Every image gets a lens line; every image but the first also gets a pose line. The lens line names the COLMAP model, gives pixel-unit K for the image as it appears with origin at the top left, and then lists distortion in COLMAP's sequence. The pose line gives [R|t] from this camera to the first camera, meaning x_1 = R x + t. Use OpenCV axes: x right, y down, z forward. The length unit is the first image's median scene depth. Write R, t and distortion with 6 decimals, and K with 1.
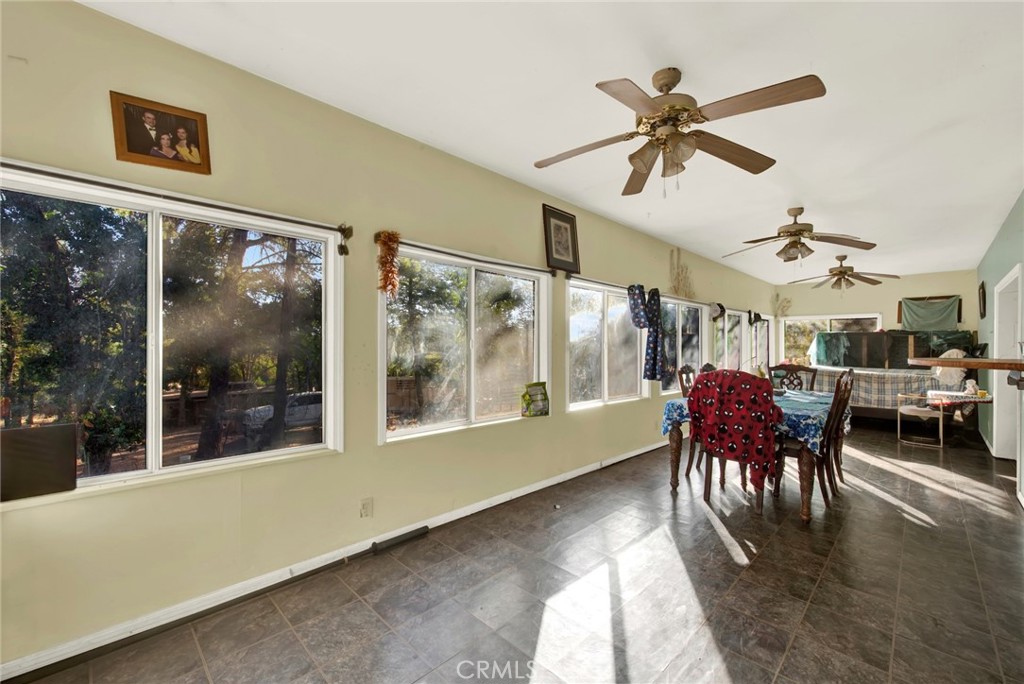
lens RADIAL K [[411.6, 0, 512.2], [0, 411.6, 344.8], [0, 0, 1]] dist [-0.003235, -0.001365]
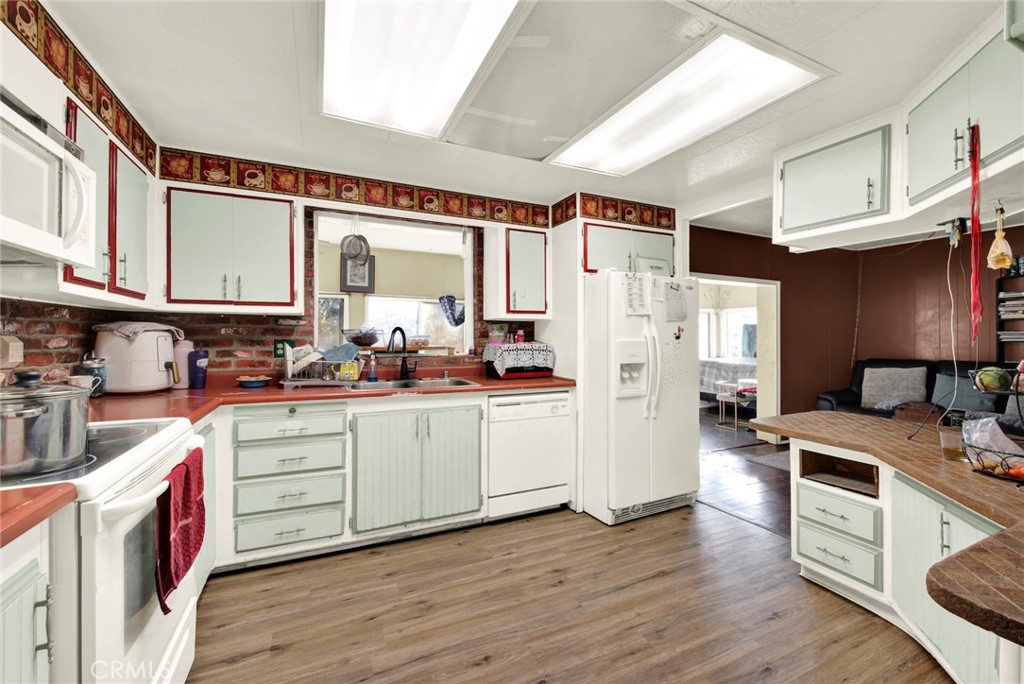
lens RADIAL K [[411.6, 0, 513.0], [0, 411.6, 335.8], [0, 0, 1]] dist [-0.003235, -0.001365]
pose [[0.941466, 0.000512, -0.337107, 1.209239], [-0.000157, 0.999999, 0.001081, -0.009797], [0.337107, -0.000965, 0.941466, -0.305989]]
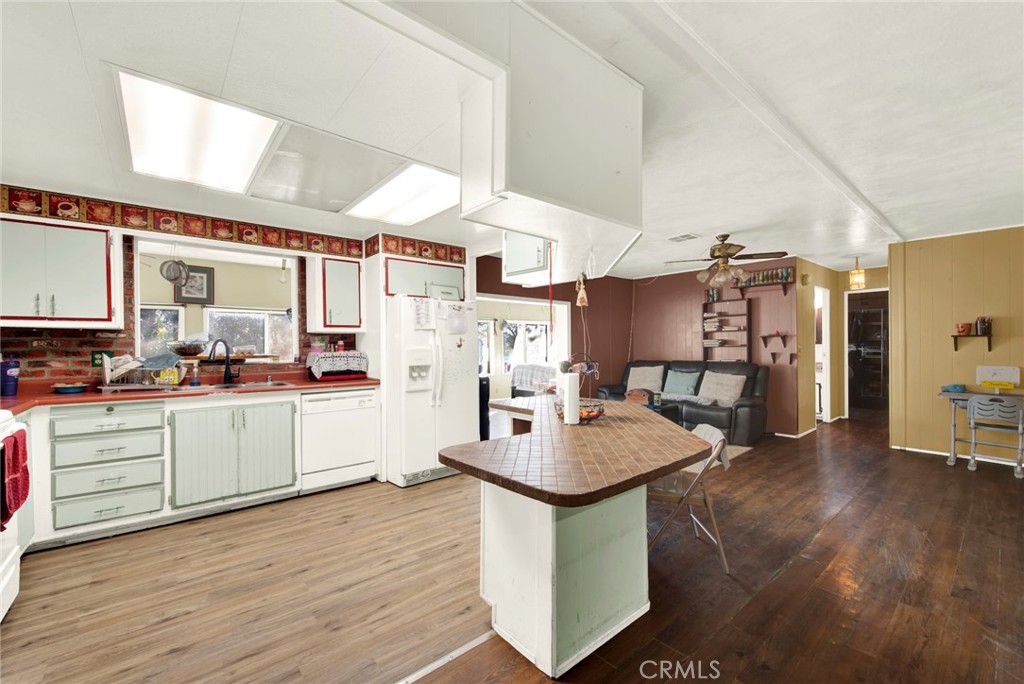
lens RADIAL K [[411.6, 0, 510.4], [0, 411.6, 348.1], [0, 0, 1]] dist [-0.003235, -0.001365]
pose [[0.996685, -0.006968, -0.081059, 1.460255], [0.007711, 0.999931, 0.008866, -0.008425], [0.080992, -0.009461, 0.996670, -0.506319]]
